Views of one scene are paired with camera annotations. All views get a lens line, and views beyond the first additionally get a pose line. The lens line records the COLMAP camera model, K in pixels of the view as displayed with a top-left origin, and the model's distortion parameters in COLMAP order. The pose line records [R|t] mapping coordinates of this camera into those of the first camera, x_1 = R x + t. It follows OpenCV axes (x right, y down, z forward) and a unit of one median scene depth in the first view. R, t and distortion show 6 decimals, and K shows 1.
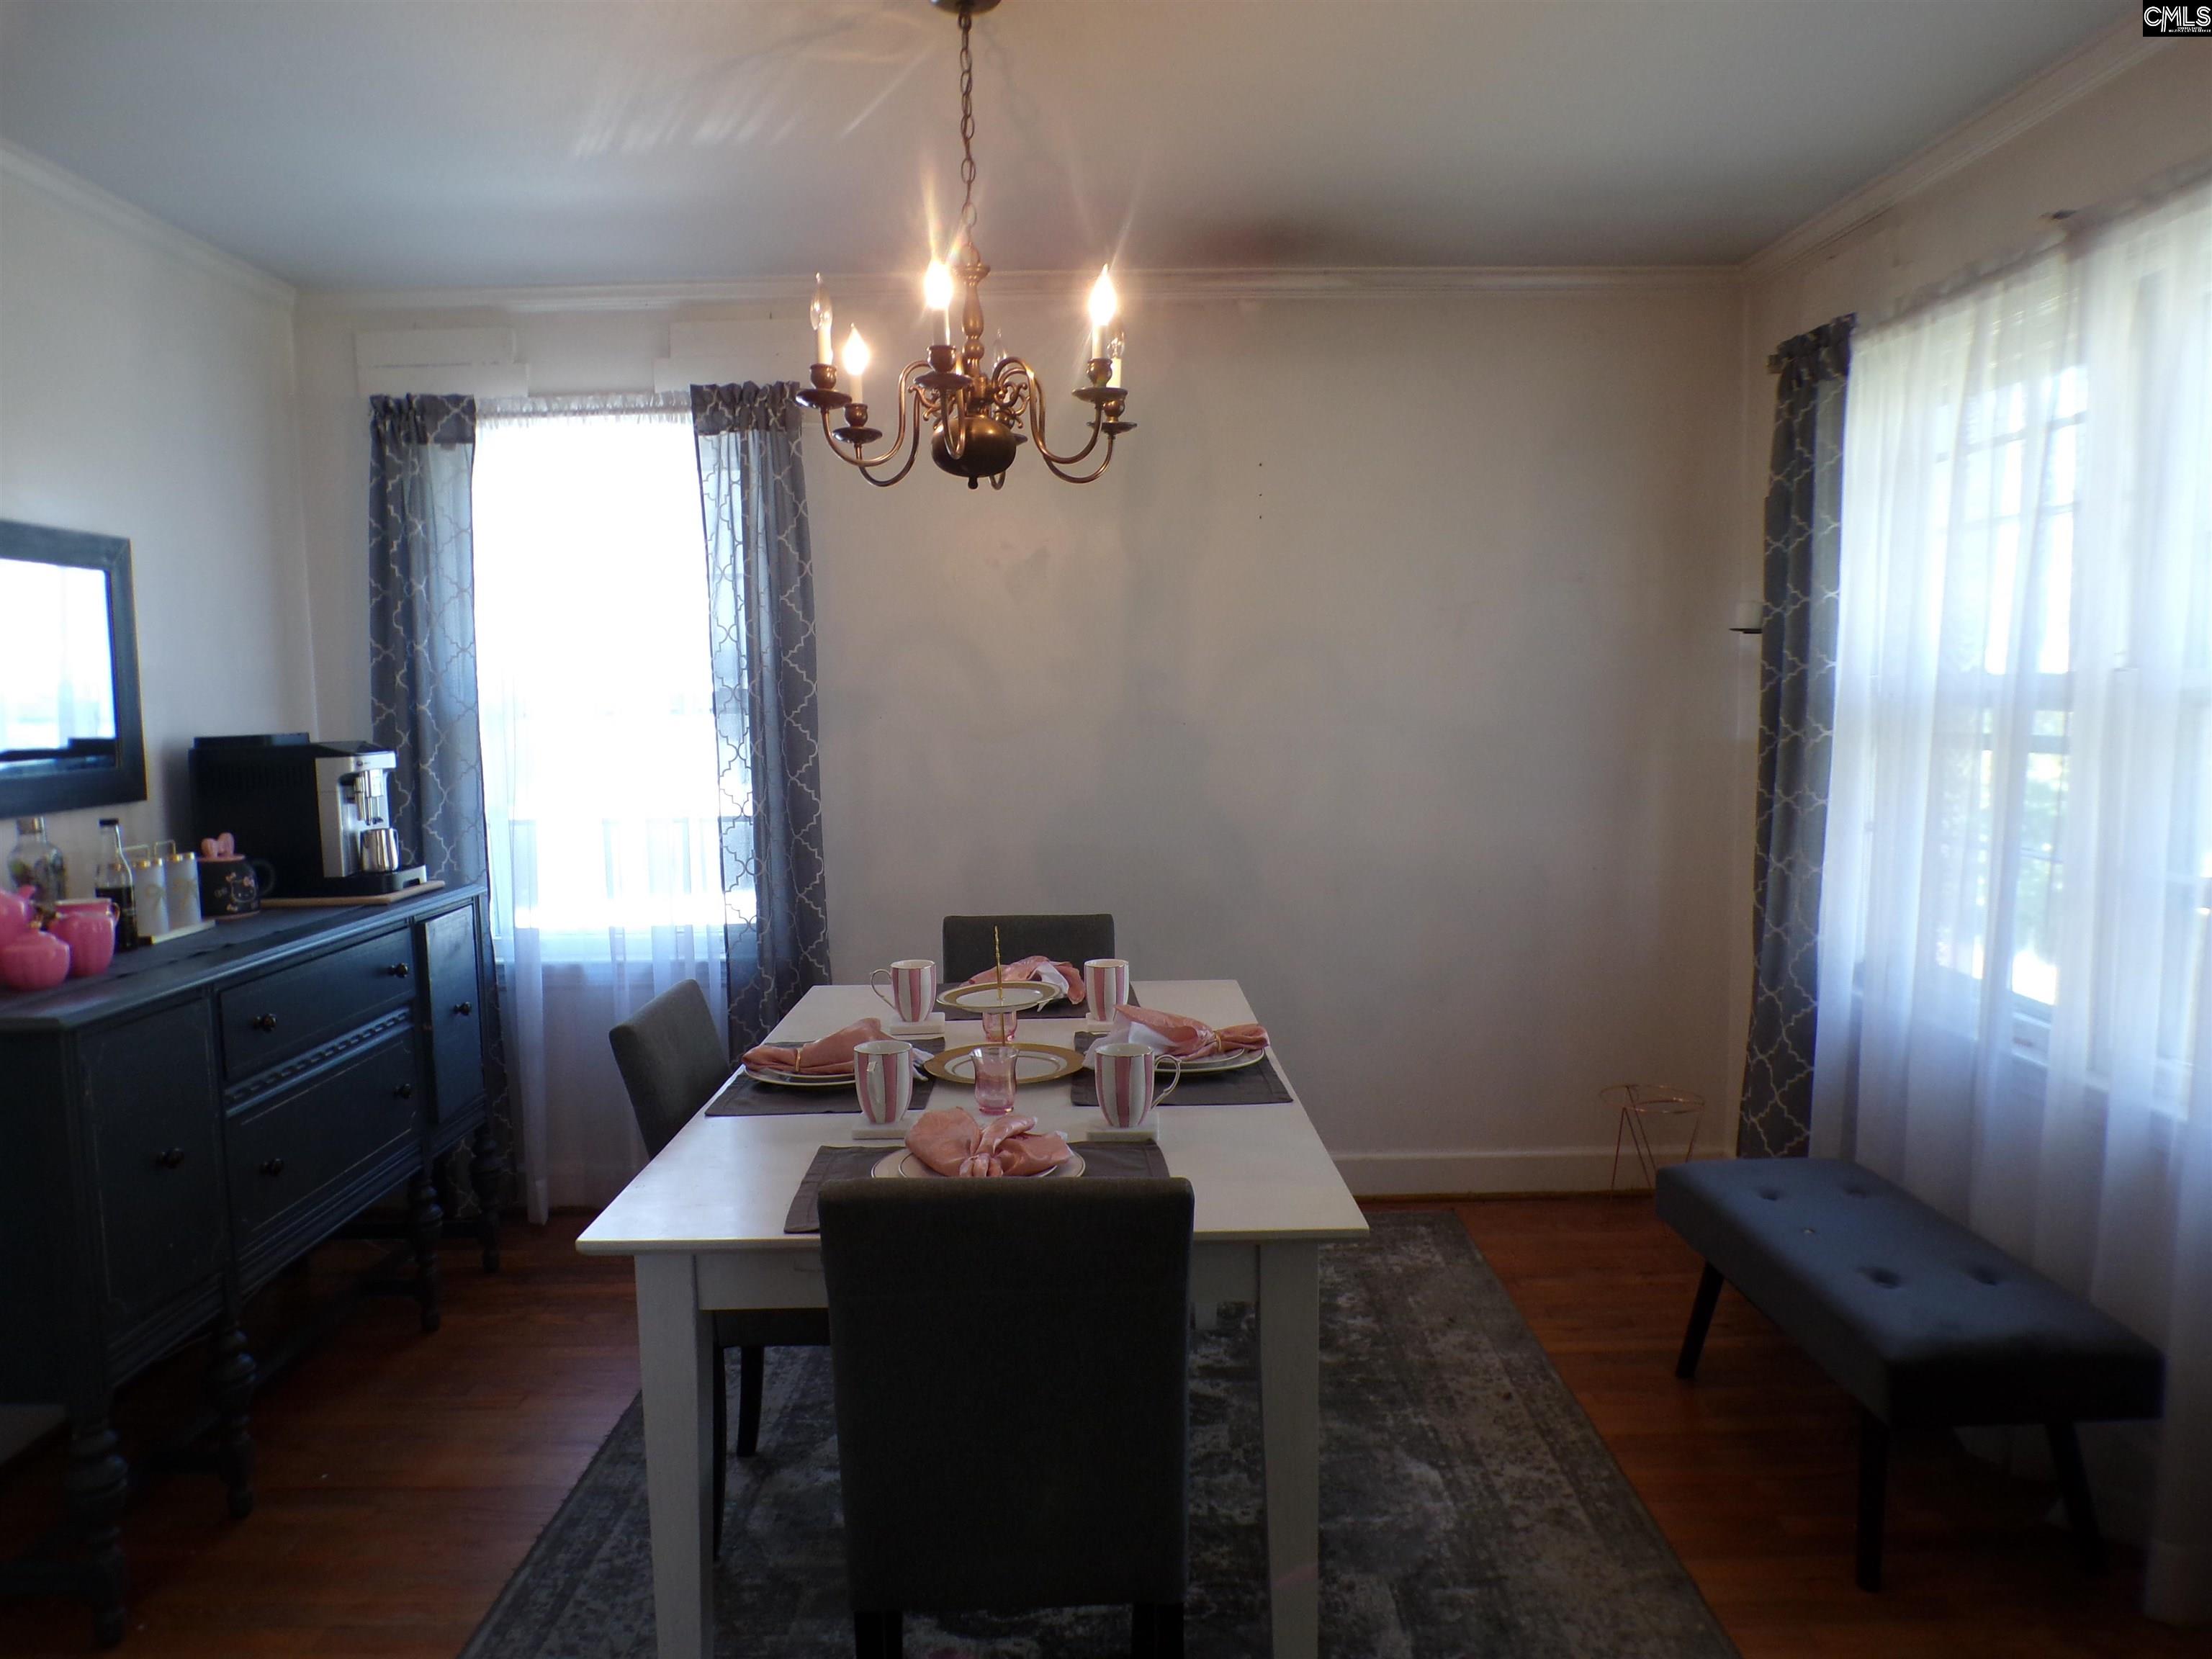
lens RADIAL K [[1502.7, 0, 1092.9], [0, 1502.7, 826.8], [0, 0, 1]] dist [-0.047487, 0.029092]
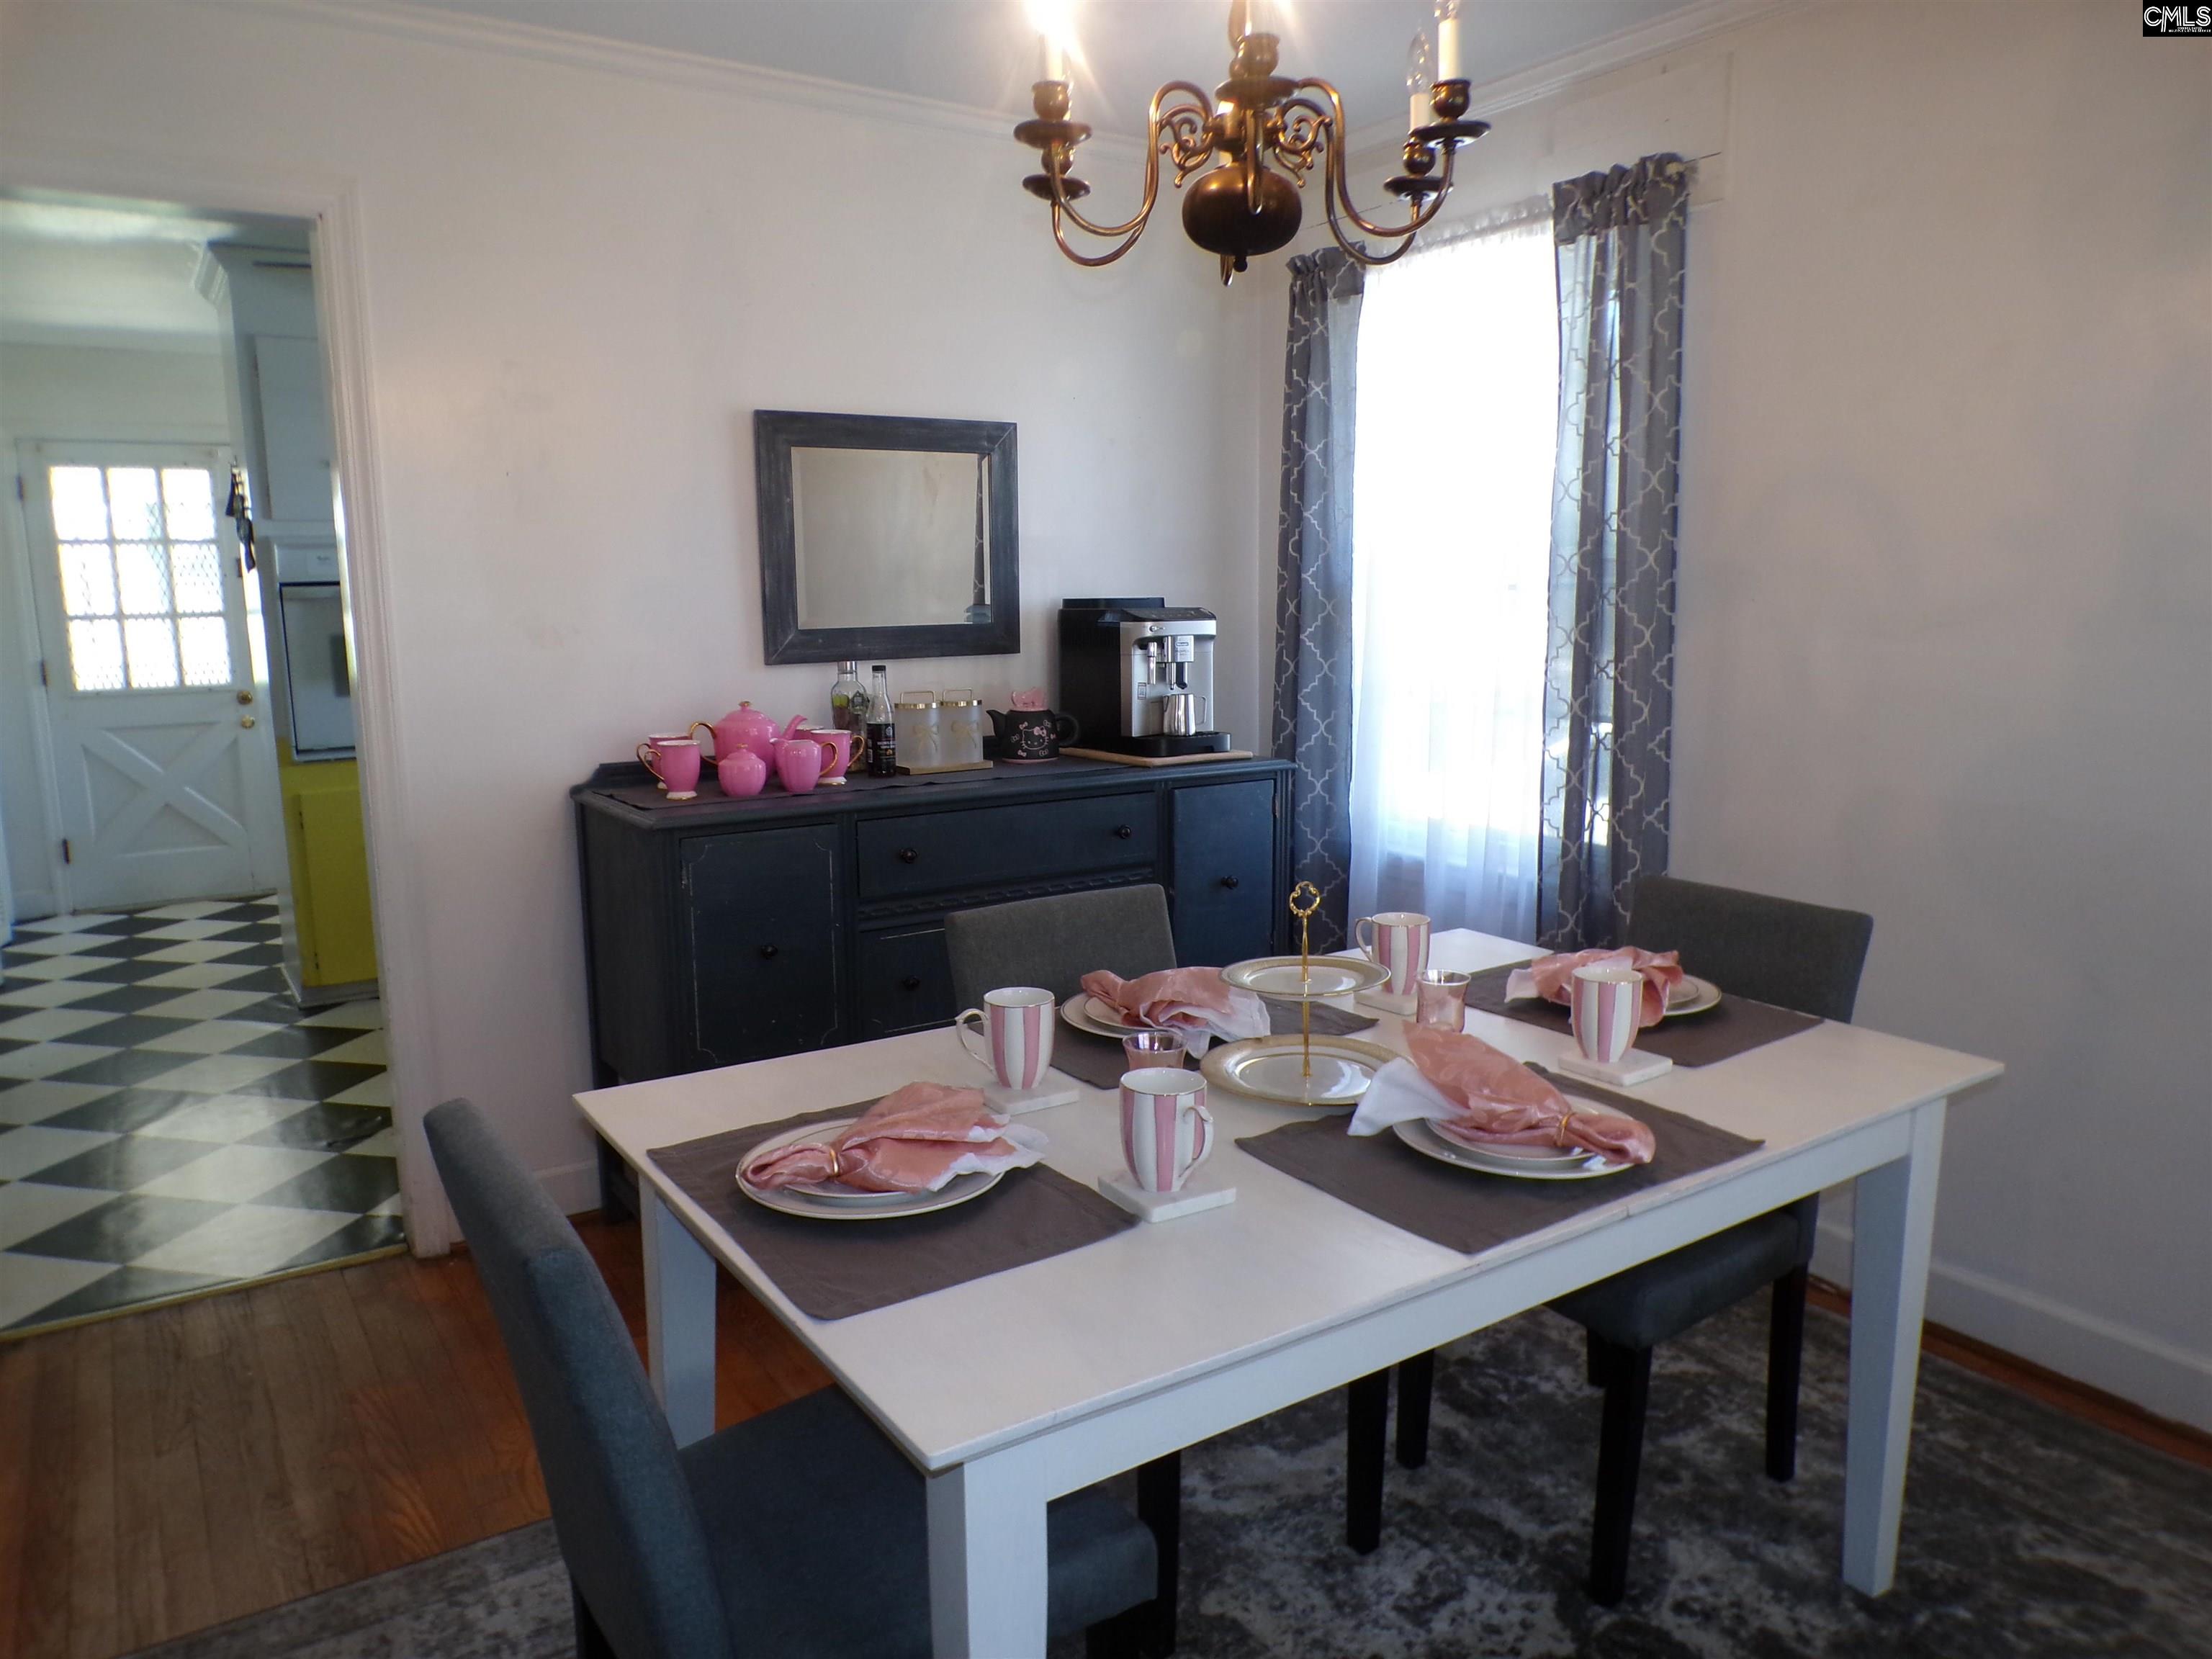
lens RADIAL K [[1502.7, 0, 1107.4], [0, 1502.7, 845.2], [0, 0, 1]] dist [-0.047487, 0.029092]
pose [[0.555379, 0.154109, -0.817193, 0.318860], [-0.077782, 0.987997, 0.133458, -0.026446], [0.827952, -0.010557, 0.560700, 0.334116]]
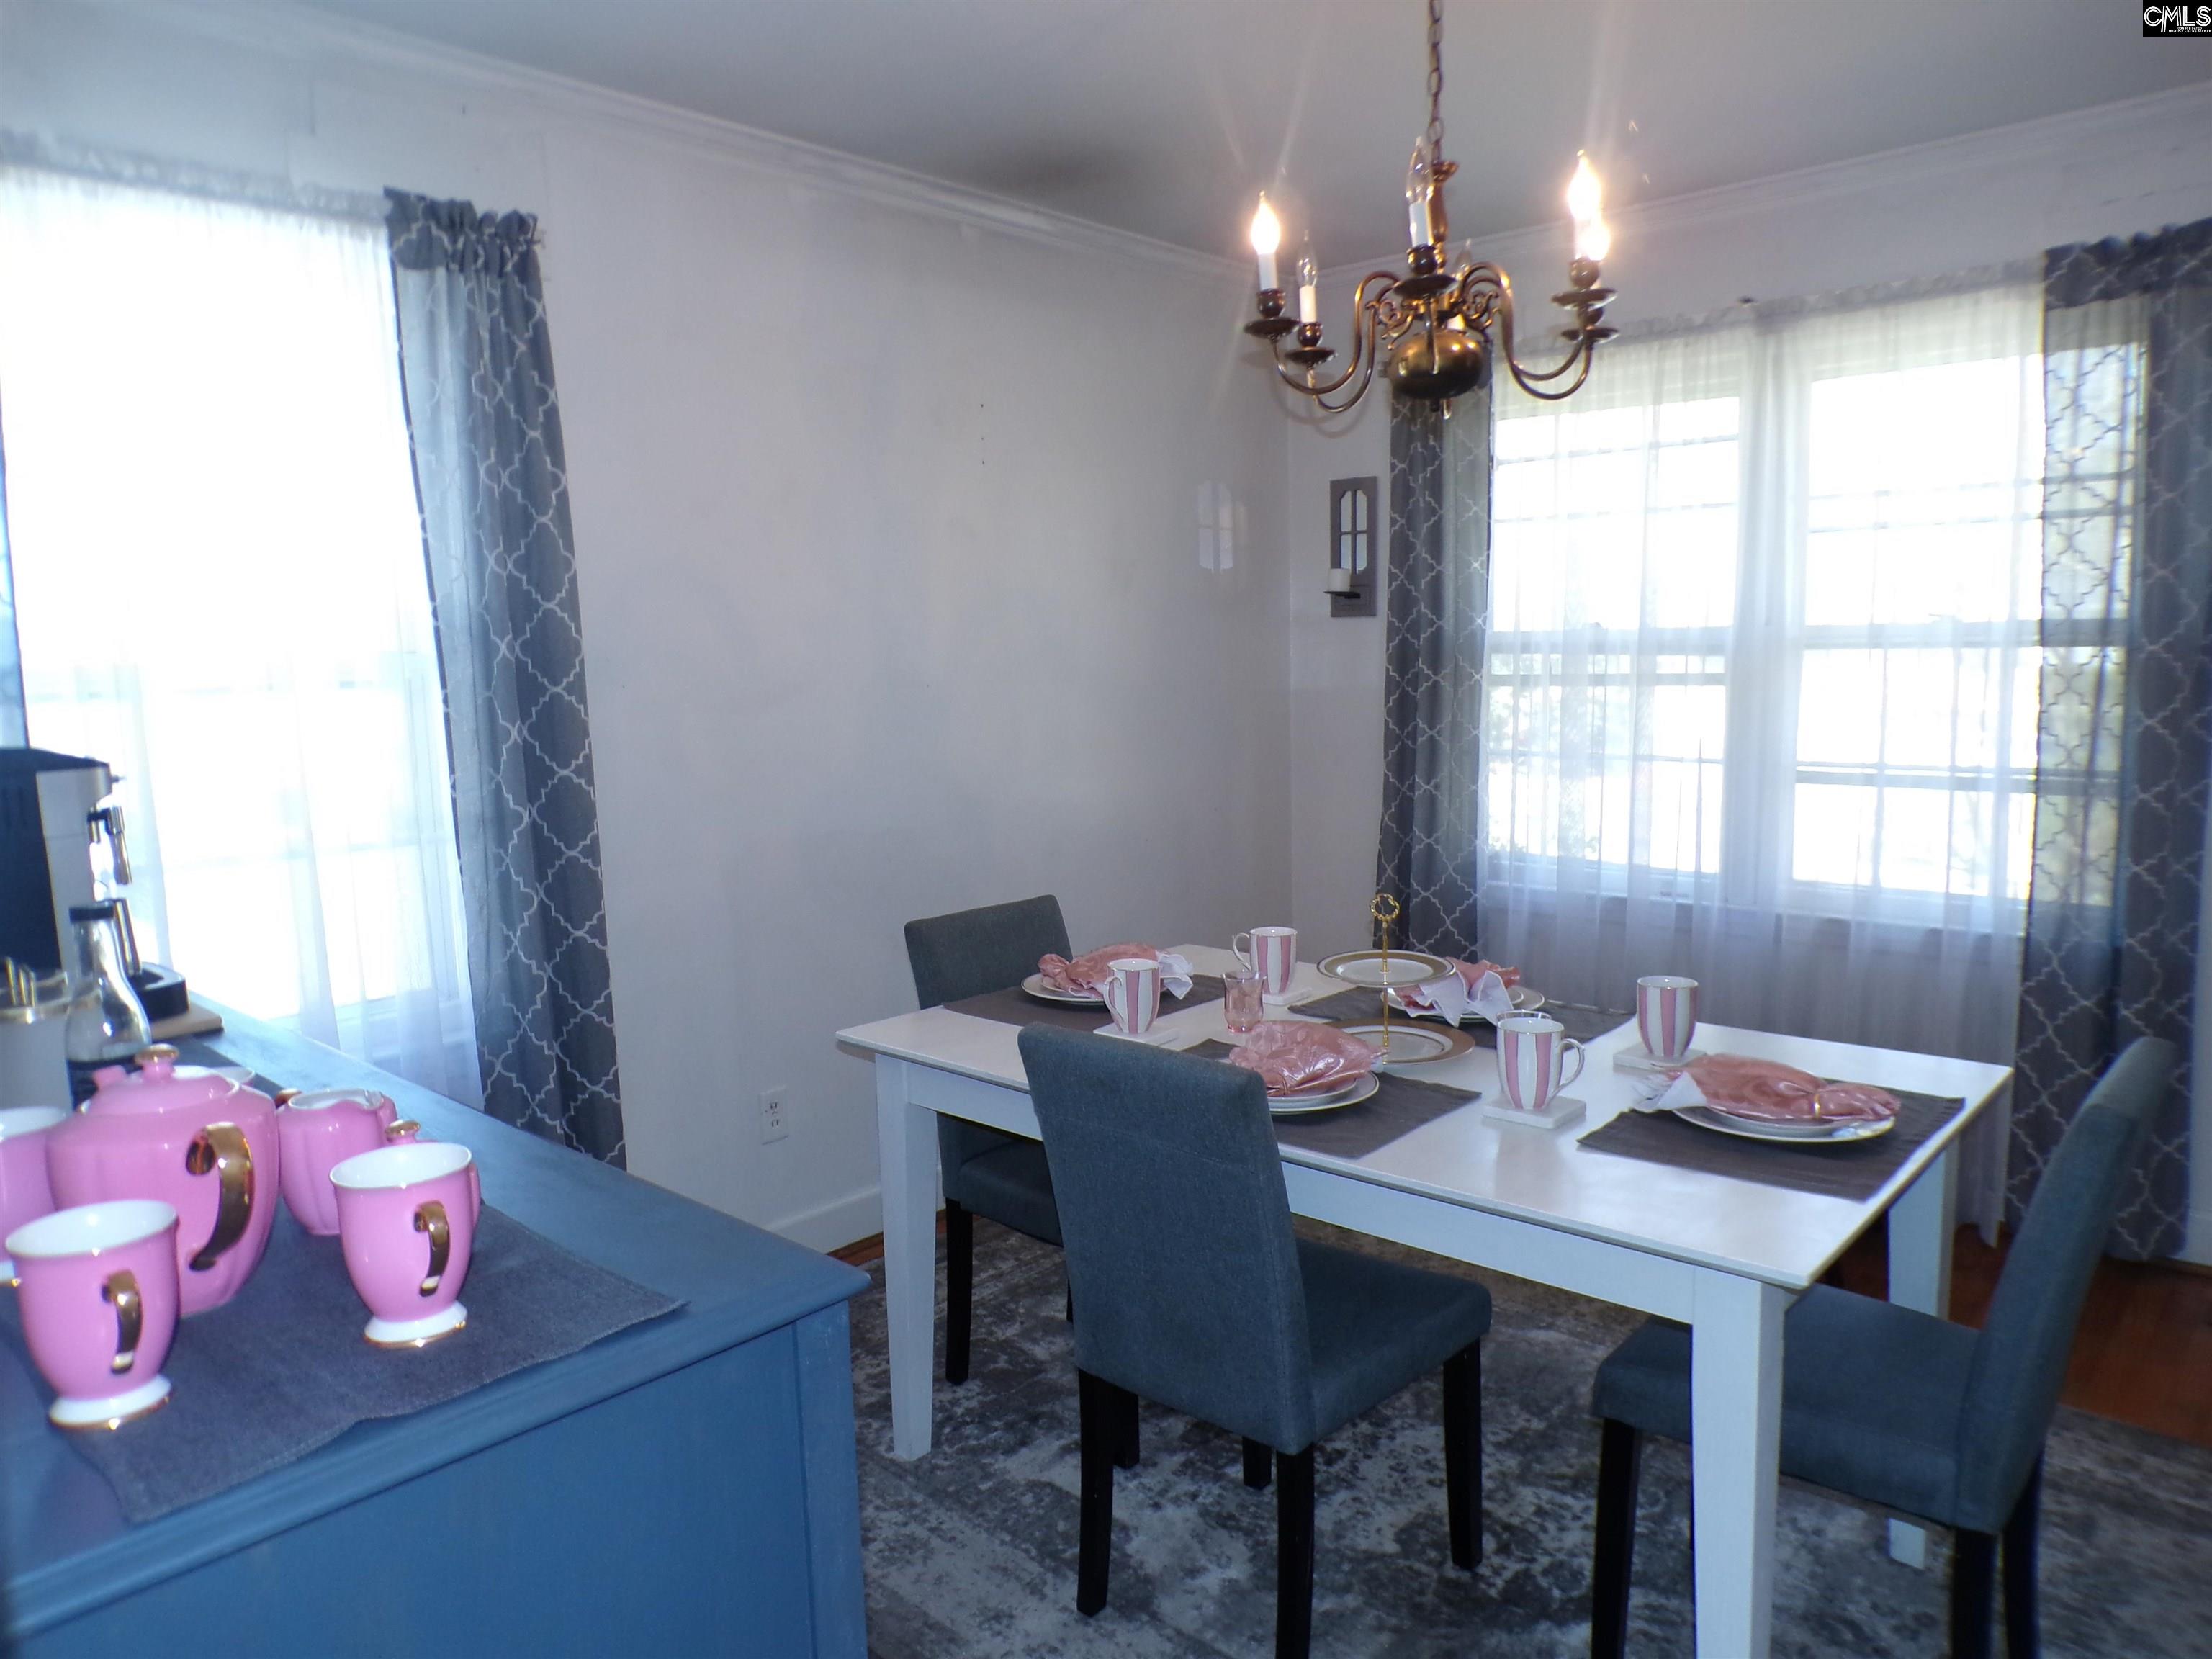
lens RADIAL K [[1502.7, 0, 1100.0], [0, 1502.7, 833.2], [0, 0, 1]] dist [-0.047487, 0.029092]
pose [[0.679148, -0.093460, 0.728027, -0.558399], [0.078350, 0.995424, 0.054697, -0.022509], [-0.729807, 0.019894, 0.683363, 0.326444]]
